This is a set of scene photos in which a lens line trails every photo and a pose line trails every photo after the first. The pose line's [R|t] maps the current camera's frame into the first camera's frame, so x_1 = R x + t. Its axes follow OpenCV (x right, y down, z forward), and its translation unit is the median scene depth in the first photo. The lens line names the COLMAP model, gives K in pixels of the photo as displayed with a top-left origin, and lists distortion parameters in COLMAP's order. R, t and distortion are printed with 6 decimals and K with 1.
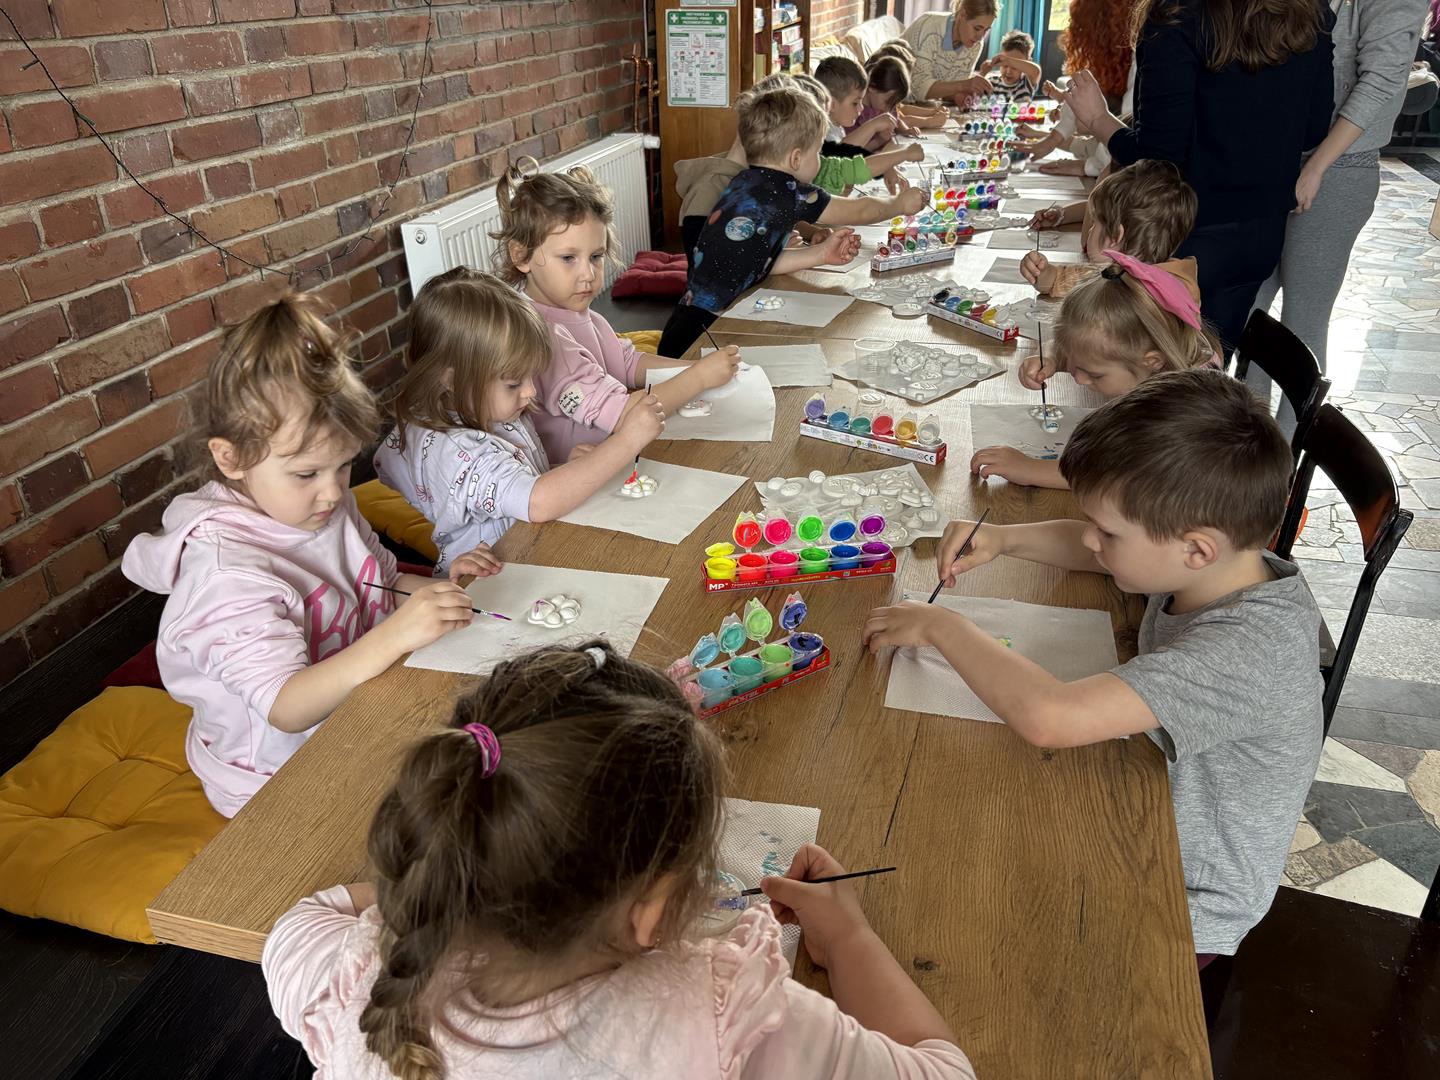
lens RADIAL K [[1075.3, 0, 711.7], [0, 1075.3, 524.1], [0, 0, 1]] dist [0.055694, -0.079997]
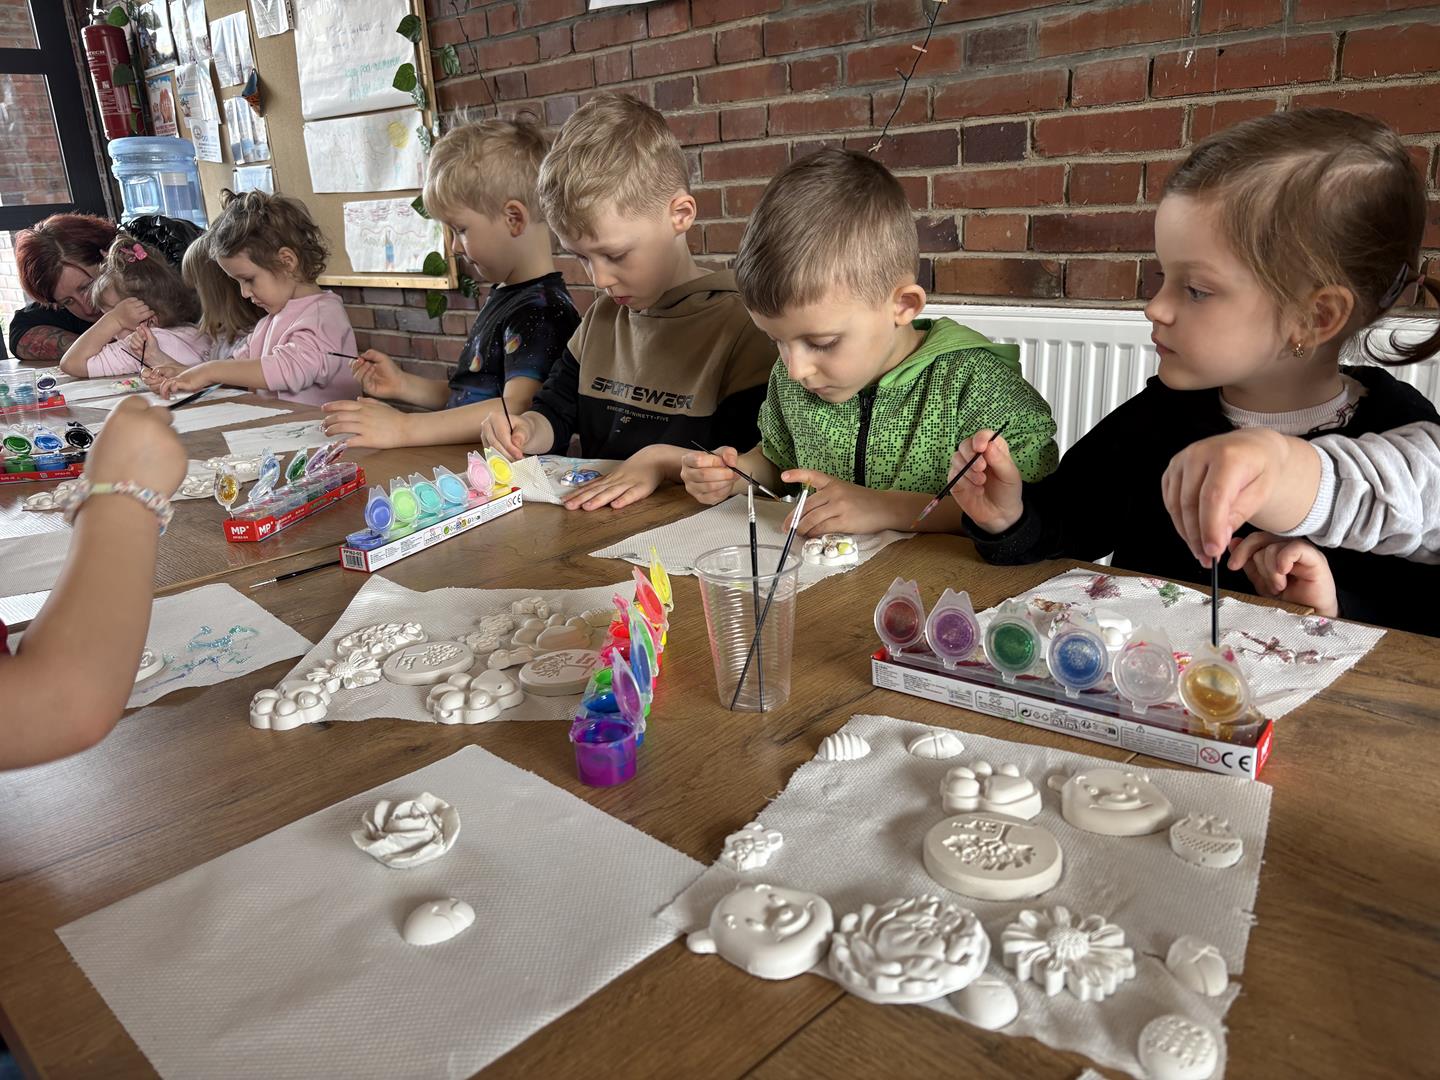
lens RADIAL K [[1072.5, 0, 737.2], [0, 1072.5, 555.8], [0, 0, 1]] dist [0.000588, -0.006303]
pose [[-0.474851, 0.324524, -0.818047, 0.491503], [-0.342764, 0.787932, 0.511542, -0.537405], [0.810573, 0.523303, -0.262915, 1.306082]]
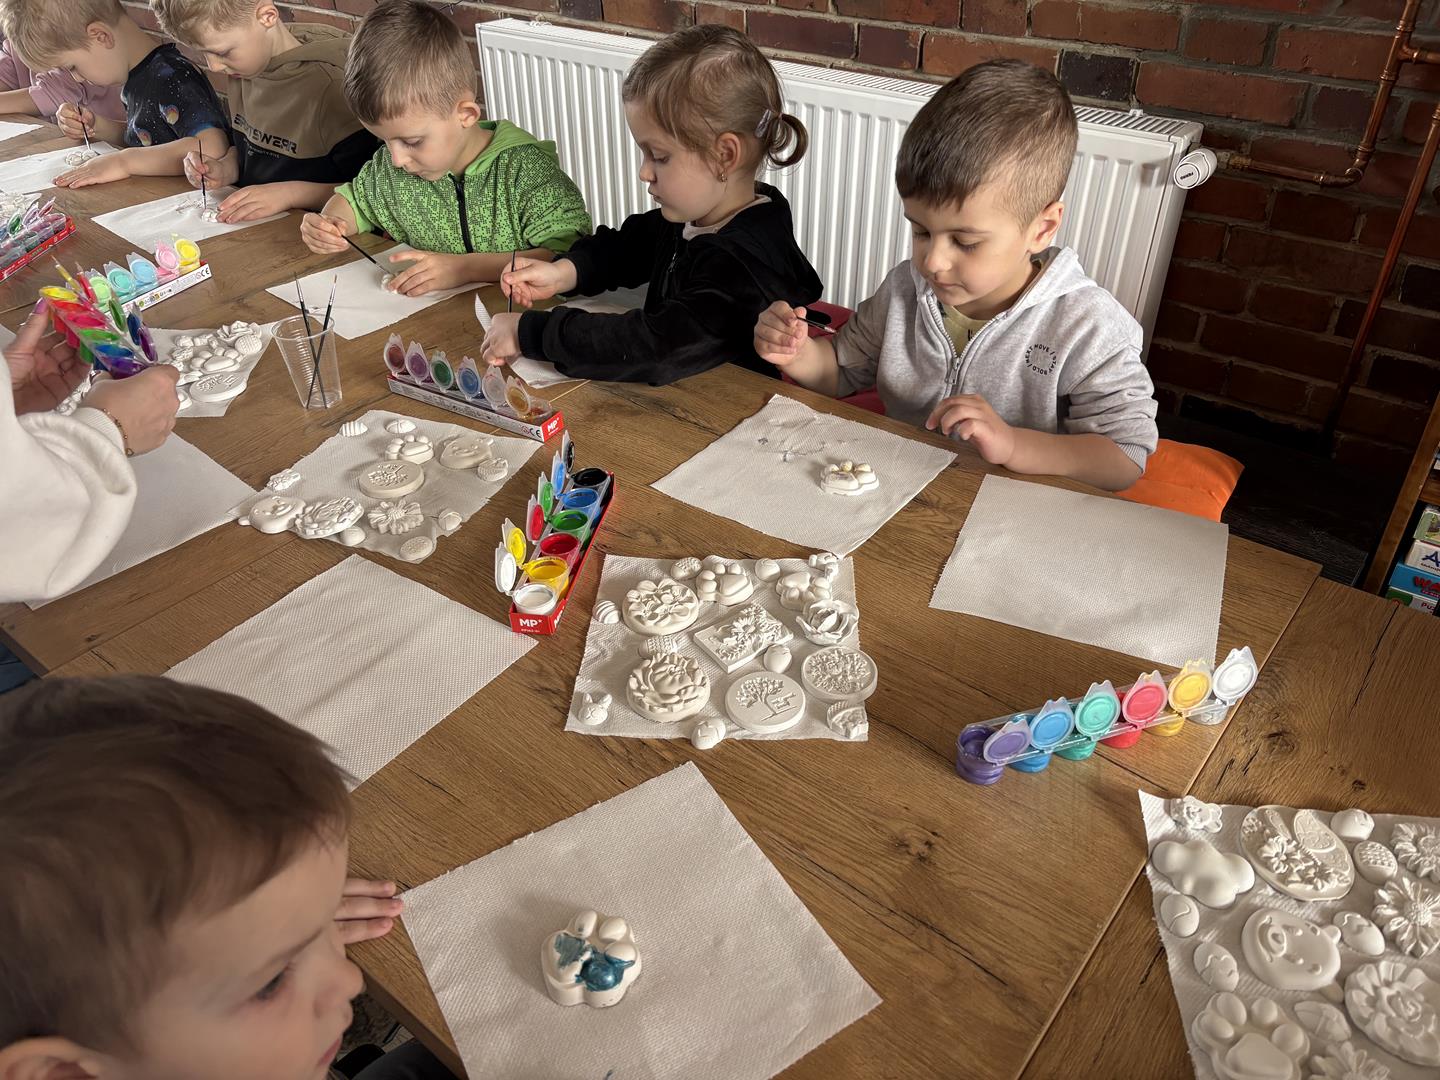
lens RADIAL K [[1102.8, 0, 714.8], [0, 1102.8, 520.3], [0, 0, 1]] dist [0.038147, -0.052822]
pose [[-0.403766, 0.560015, -0.723434, 0.606486], [-0.380608, 0.616252, 0.689471, -0.760726], [0.831932, 0.553730, -0.035675, 1.458631]]
